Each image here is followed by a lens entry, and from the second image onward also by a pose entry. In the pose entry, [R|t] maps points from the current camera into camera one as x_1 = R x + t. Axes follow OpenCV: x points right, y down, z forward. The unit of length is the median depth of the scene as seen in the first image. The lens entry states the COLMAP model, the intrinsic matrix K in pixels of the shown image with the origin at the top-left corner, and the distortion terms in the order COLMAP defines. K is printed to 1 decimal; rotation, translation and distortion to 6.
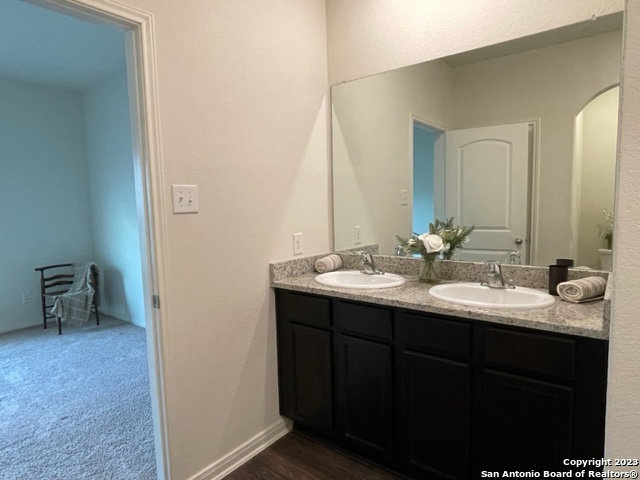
lens RADIAL K [[392.4, 0, 315.3], [0, 392.4, 241.0], [0, 0, 1]] dist [-0.005390, -0.000582]
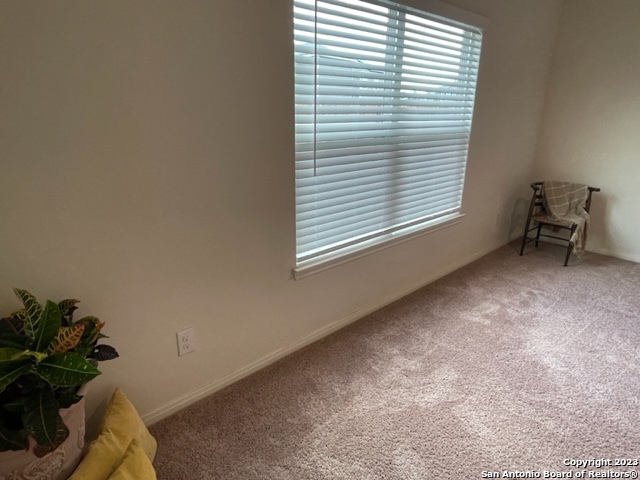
lens RADIAL K [[392.4, 0, 316.9], [0, 392.4, 236.4], [0, 0, 1]] dist [-0.005390, -0.000582]
pose [[0.987196, 0.084506, -0.135285, -1.951259], [-0.053365, 0.974232, 0.219143, 0.026712], [0.150318, -0.209117, 0.966268, 0.171557]]
